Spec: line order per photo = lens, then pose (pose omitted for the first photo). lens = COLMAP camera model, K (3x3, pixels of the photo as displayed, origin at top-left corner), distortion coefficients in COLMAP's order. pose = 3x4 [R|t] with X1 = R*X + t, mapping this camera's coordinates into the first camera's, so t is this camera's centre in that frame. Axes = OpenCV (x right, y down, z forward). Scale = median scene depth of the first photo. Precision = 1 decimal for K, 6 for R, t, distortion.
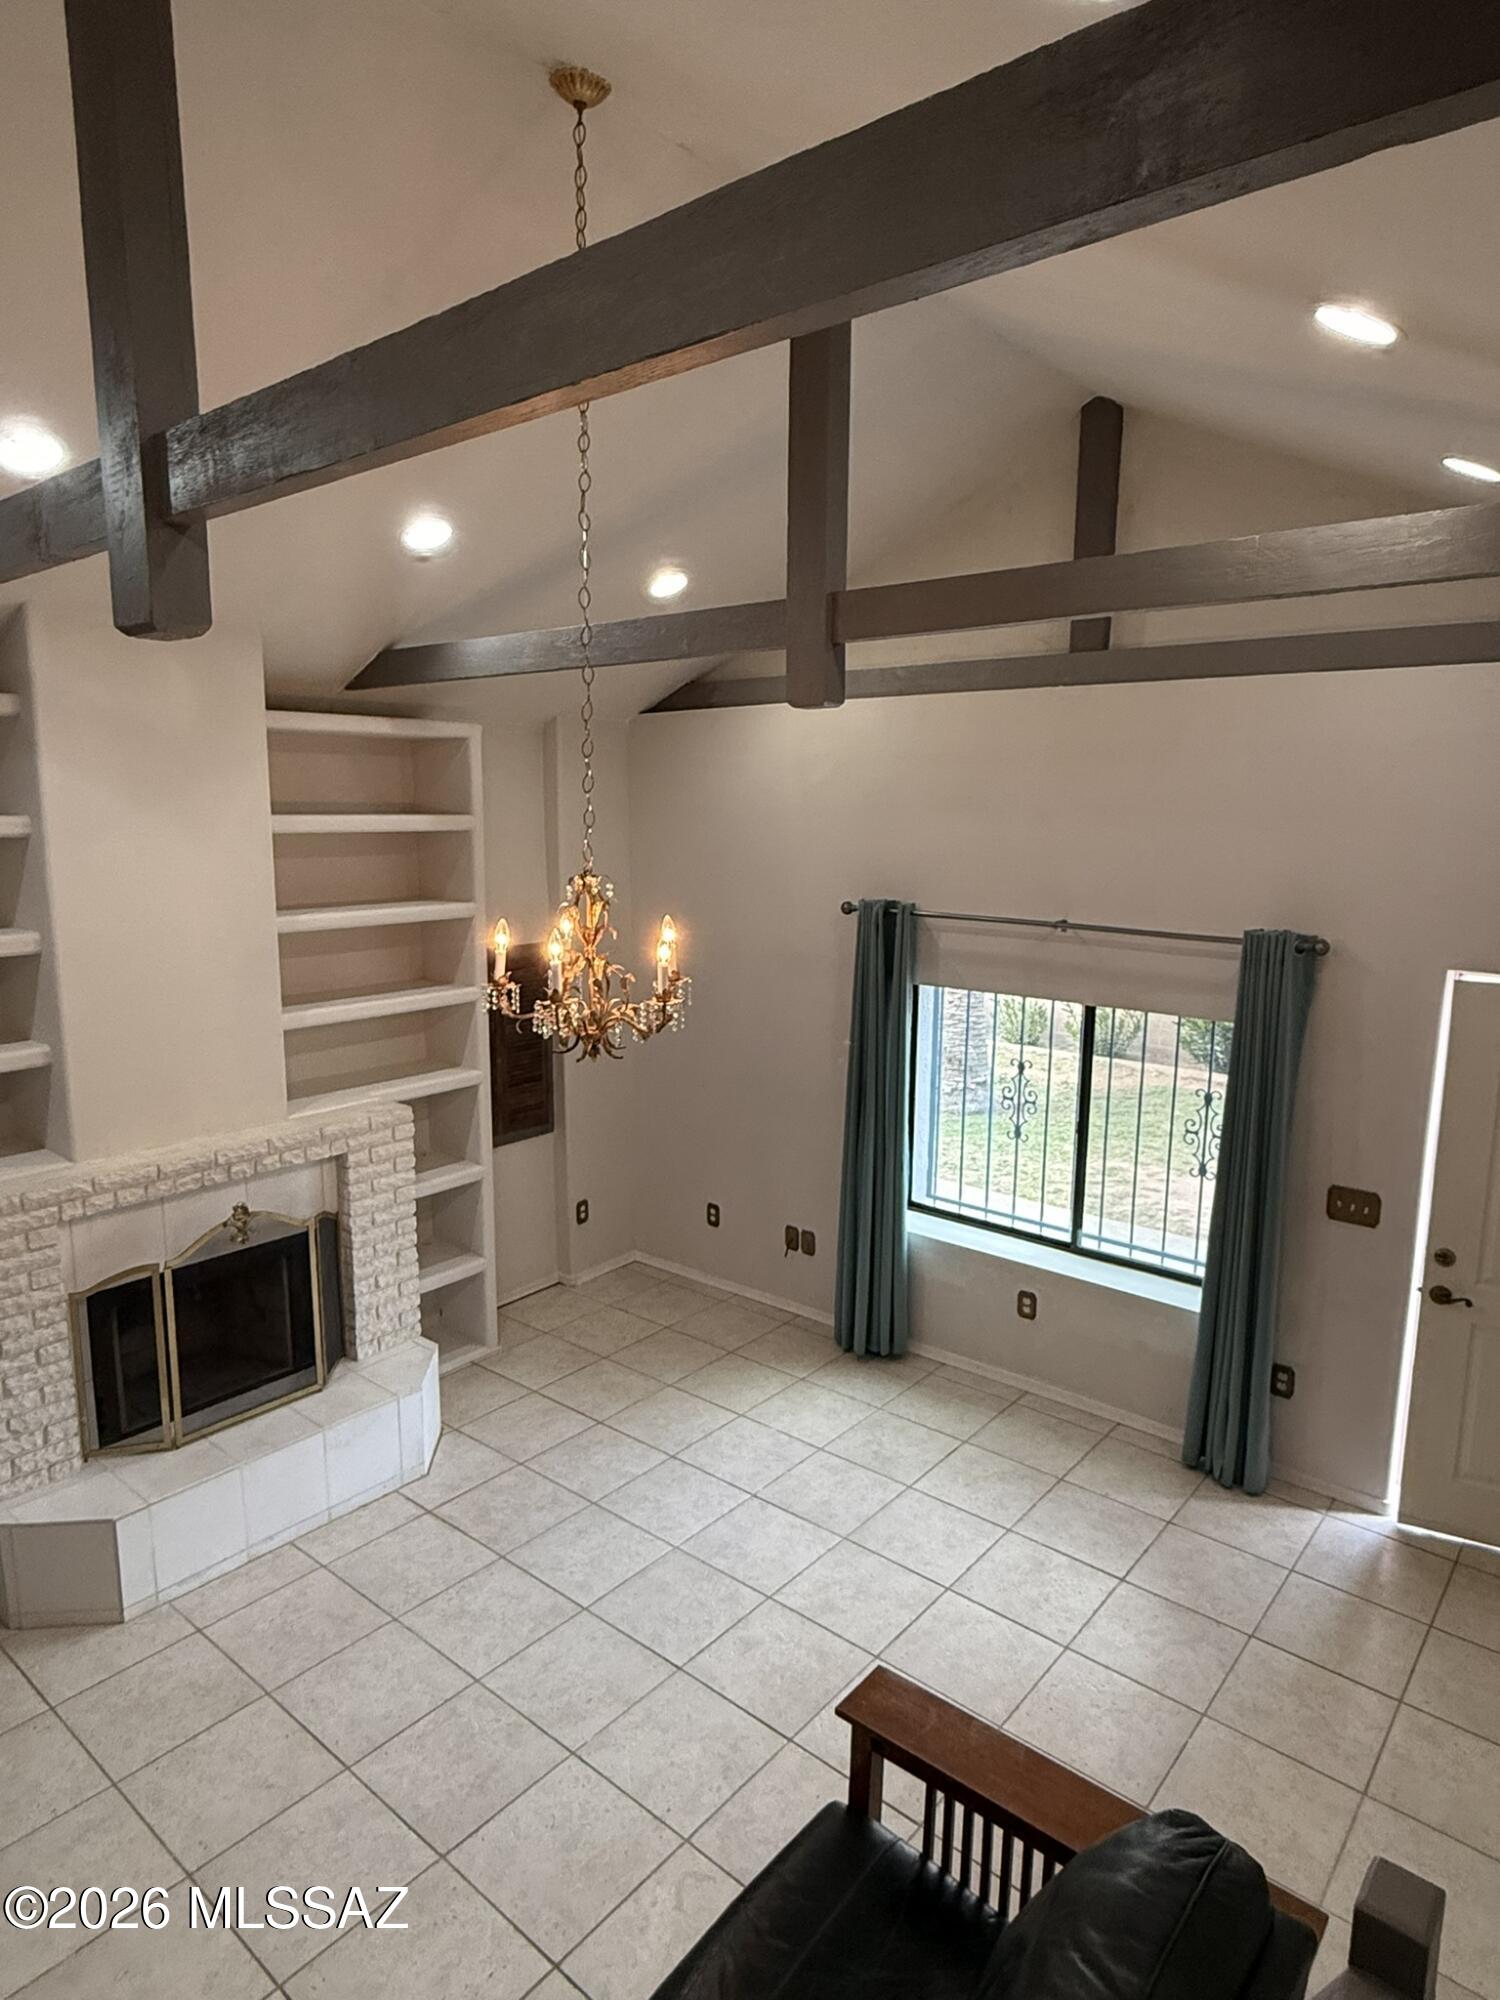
lens RADIAL K [[1170.1, 0, 756.2], [0, 1170.1, 1001.7], [0, 0, 1]] dist [-0.007716, 0.001282]
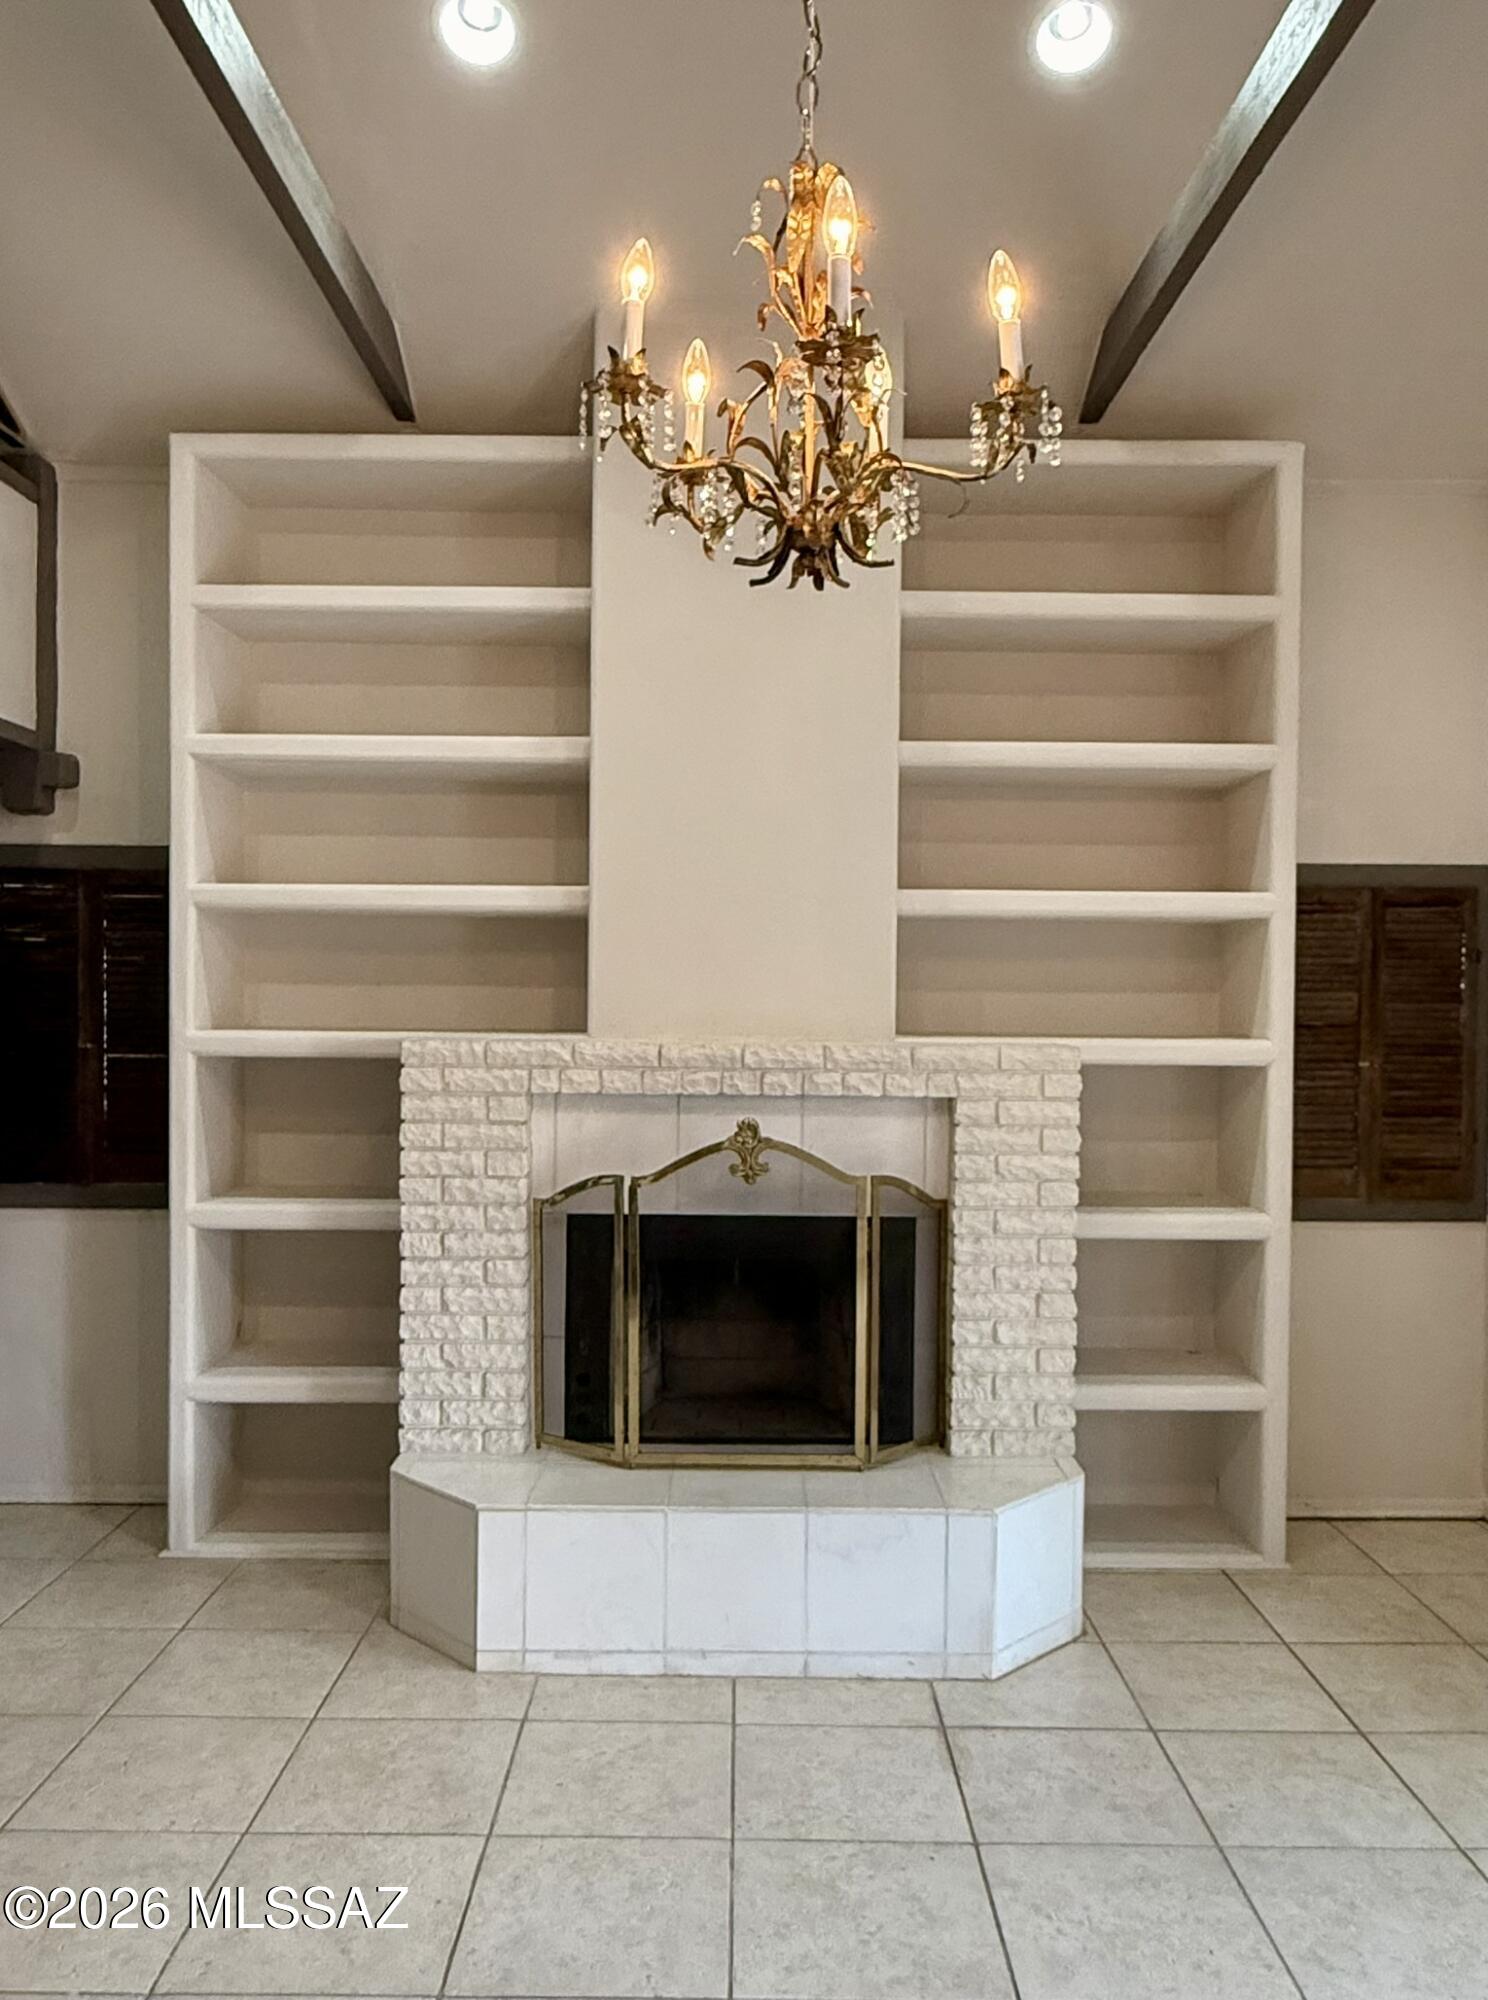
lens RADIAL K [[1496.3, 0, 758.4], [0, 1496.3, 1008.6], [0, 0, 1]] dist [0.001706, -0.007397]
pose [[0.643820, 0.006358, -0.765150, 0.195943], [-0.130574, 0.986211, -0.101674, 0.183593], [0.753953, 0.165369, 0.635773, 0.426081]]
